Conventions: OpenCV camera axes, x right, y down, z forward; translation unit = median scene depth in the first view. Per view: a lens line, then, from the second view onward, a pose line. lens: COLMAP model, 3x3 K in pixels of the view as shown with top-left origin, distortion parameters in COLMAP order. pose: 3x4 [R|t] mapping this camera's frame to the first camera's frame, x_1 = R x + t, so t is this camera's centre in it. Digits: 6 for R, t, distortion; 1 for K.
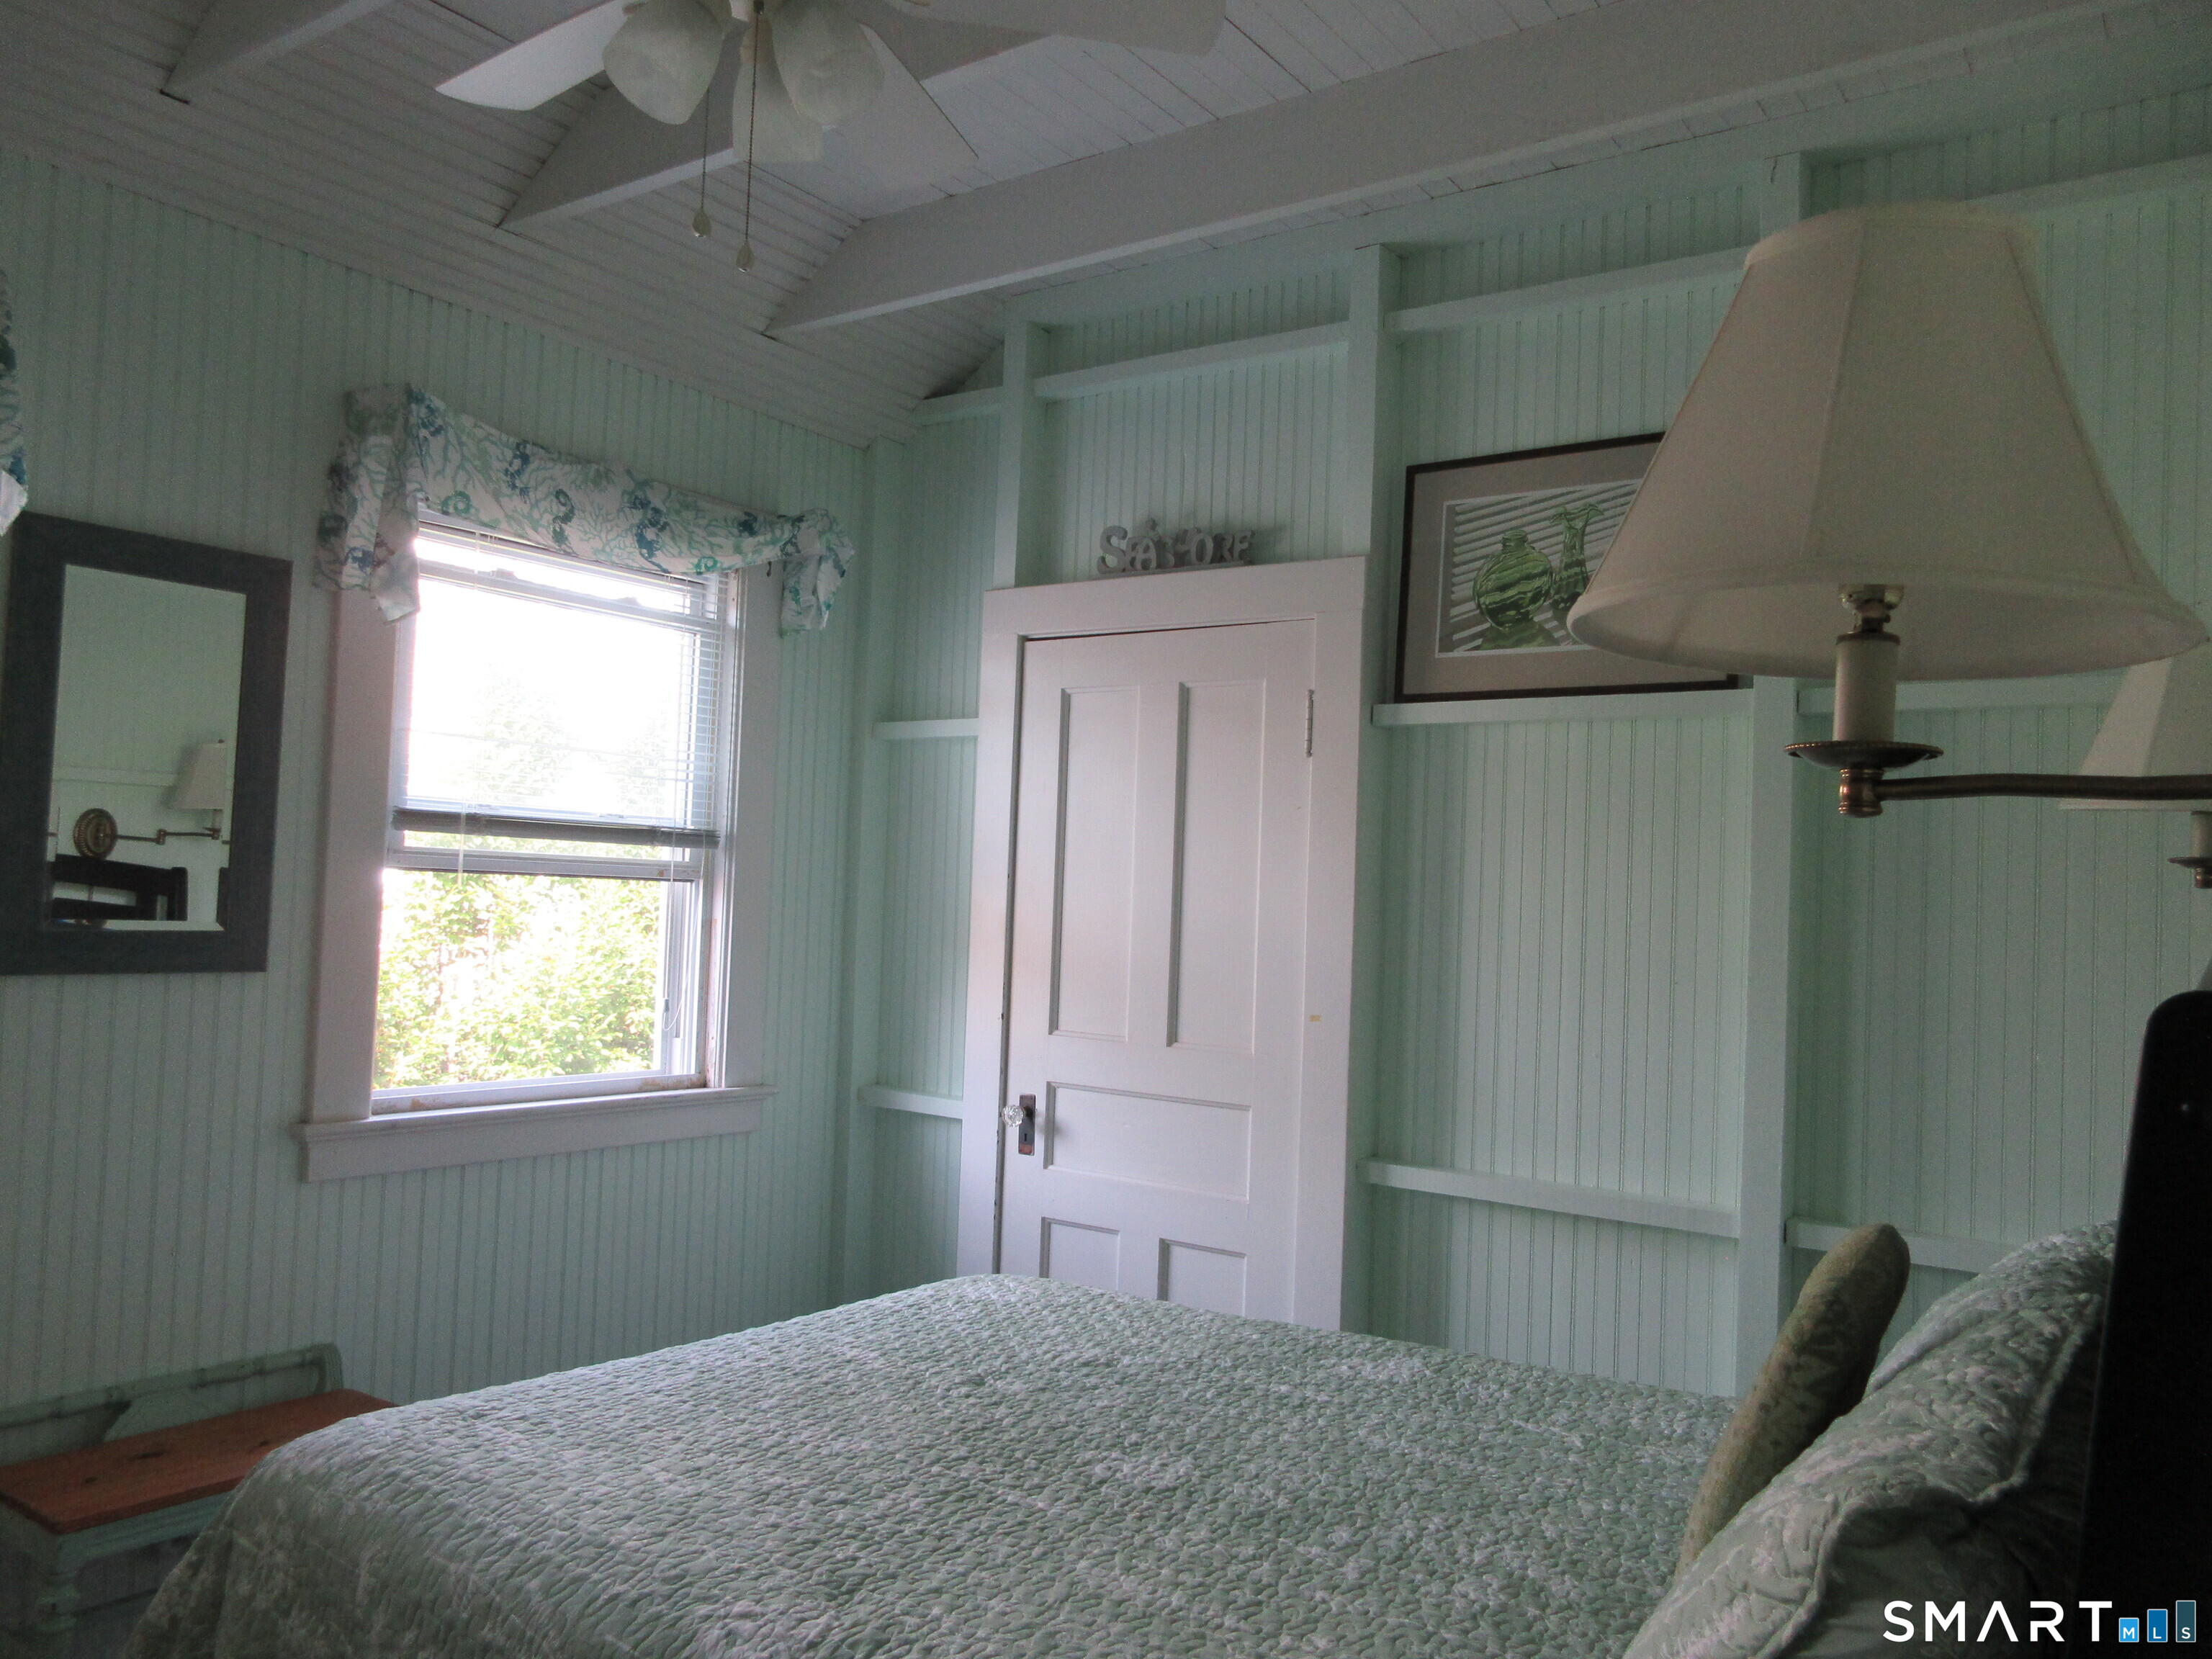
lens RADIAL K [[1656.1, 0, 1104.6], [0, 1656.1, 830.6], [0, 0, 1]] dist [-0.002505, 0.005167]
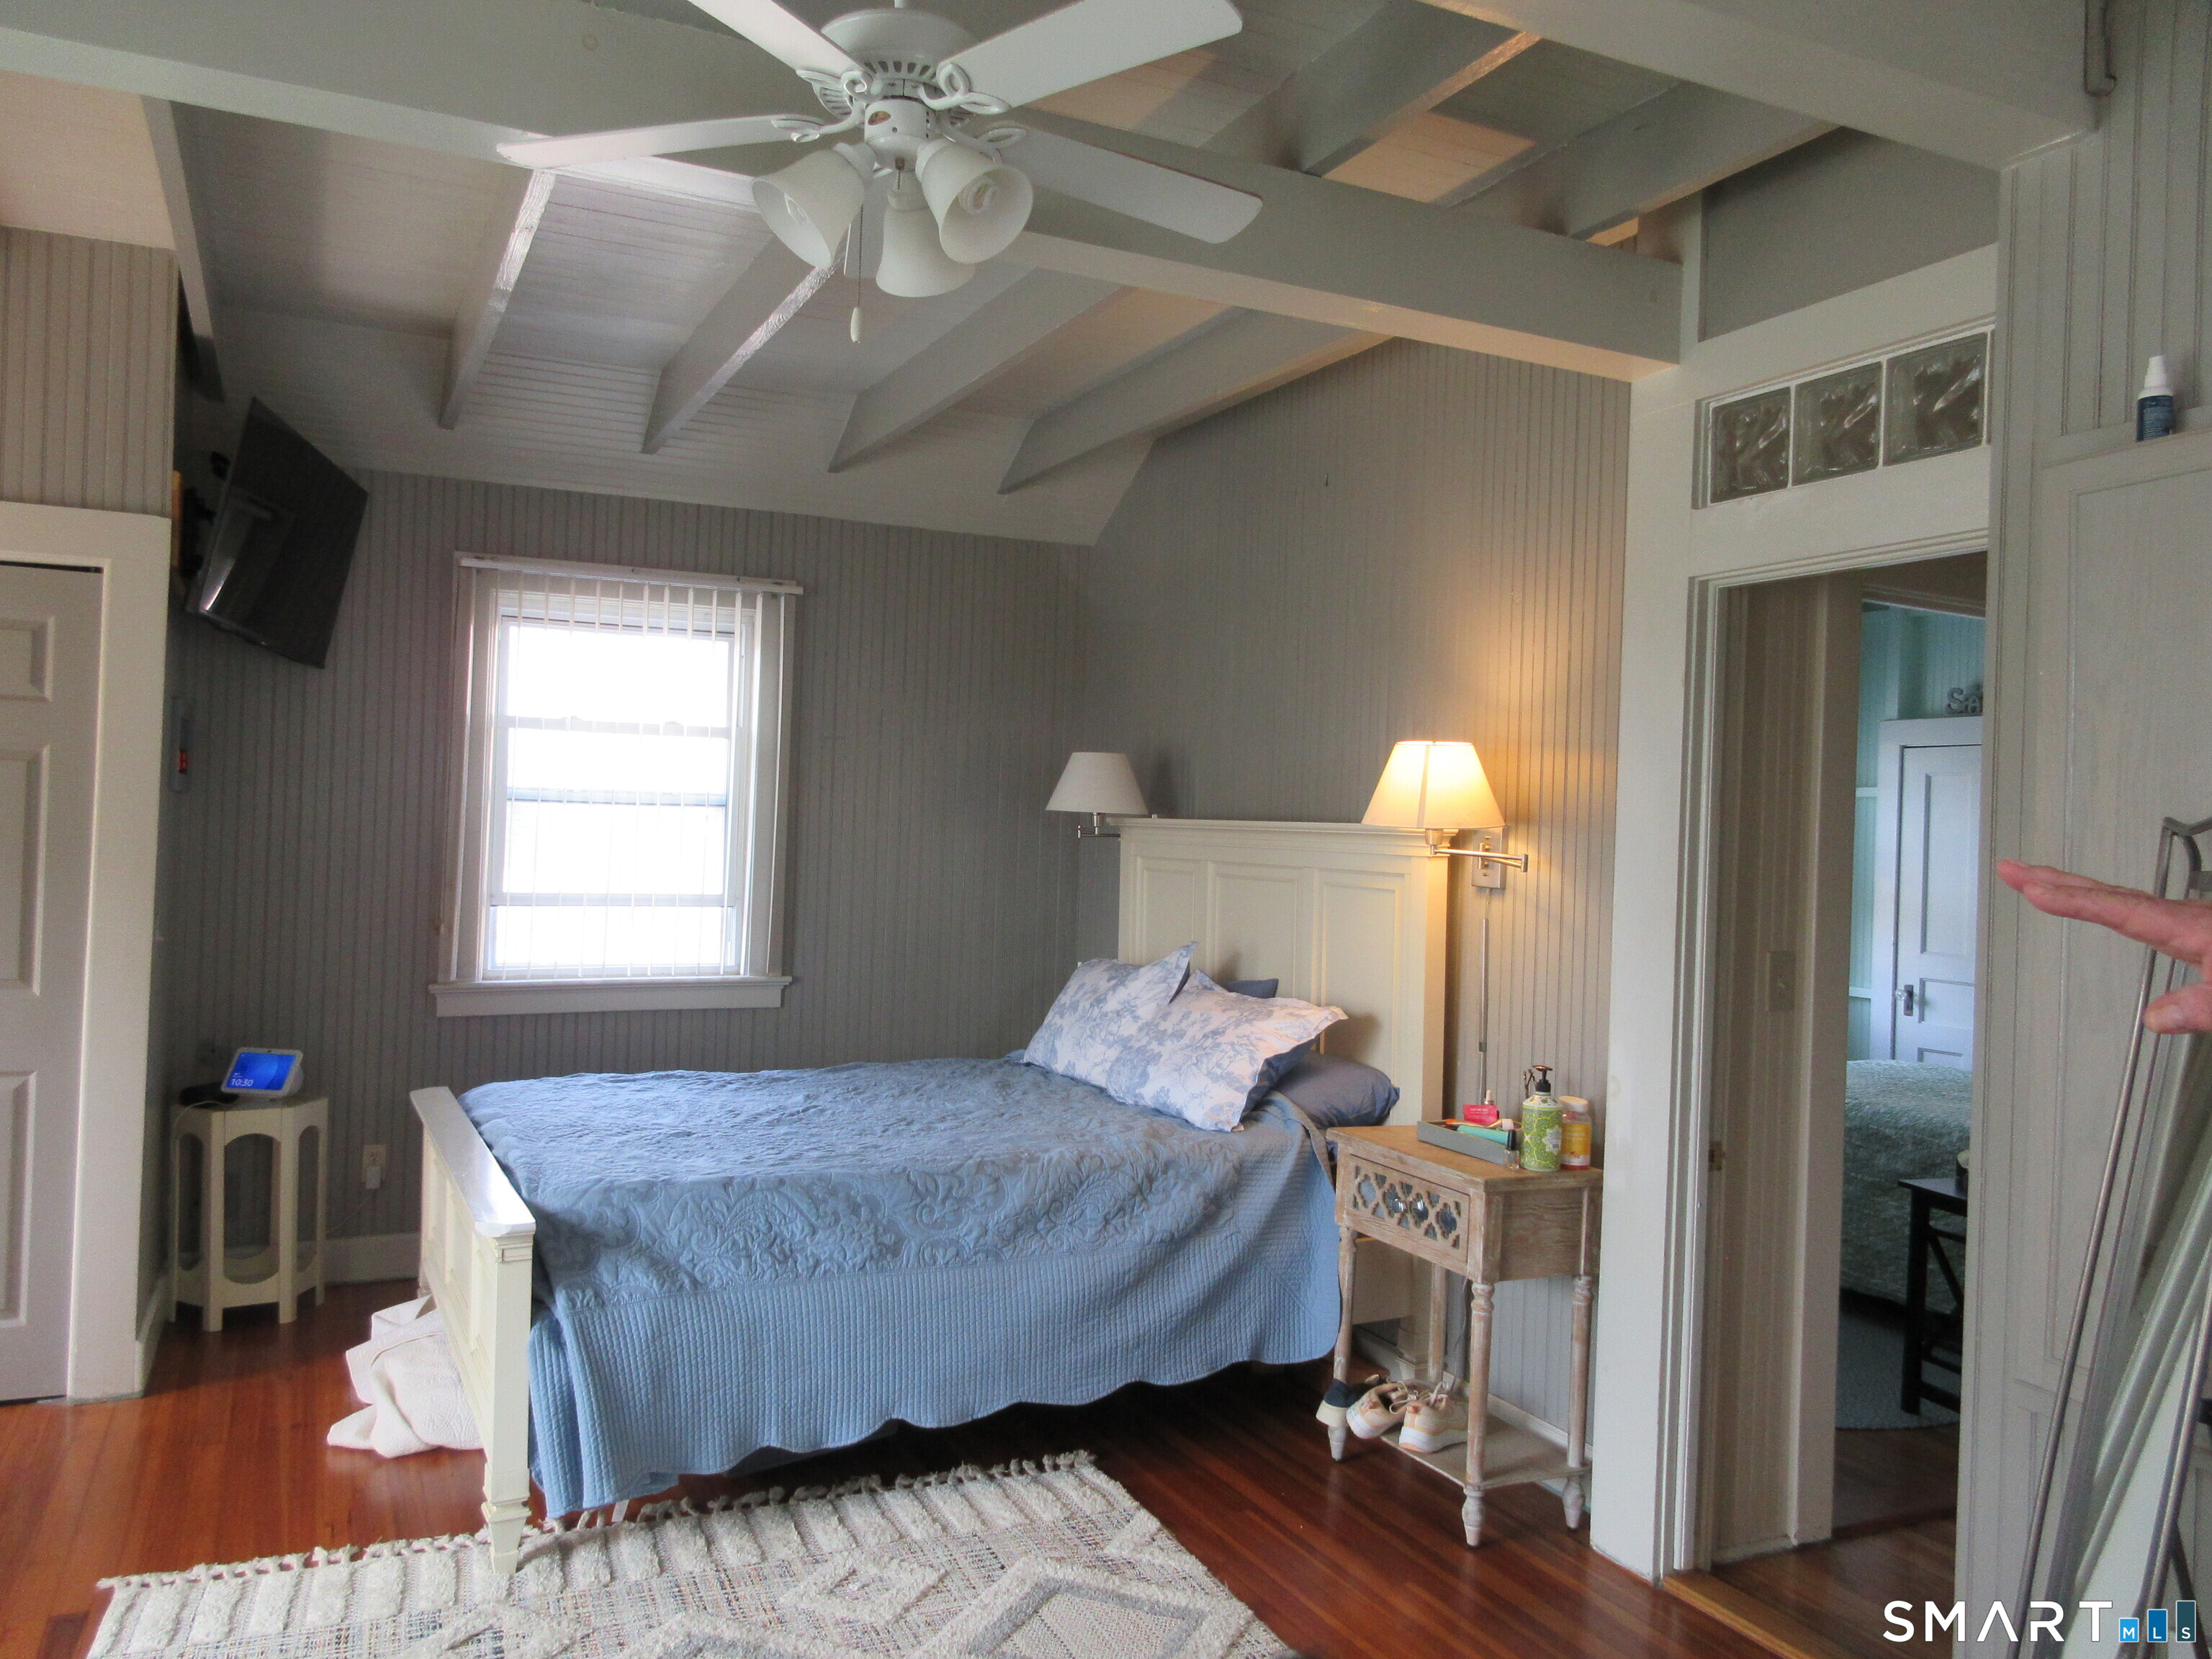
lens RADIAL K [[1656.1, 0, 1098.9], [0, 1656.1, 832.8], [0, 0, 1]] dist [-0.002505, 0.005167]
pose [[0.876723, -0.011039, -0.480868, 0.055602], [0.021305, 0.999647, 0.015895, -0.068507], [0.480523, -0.024180, 0.876649, -1.144035]]
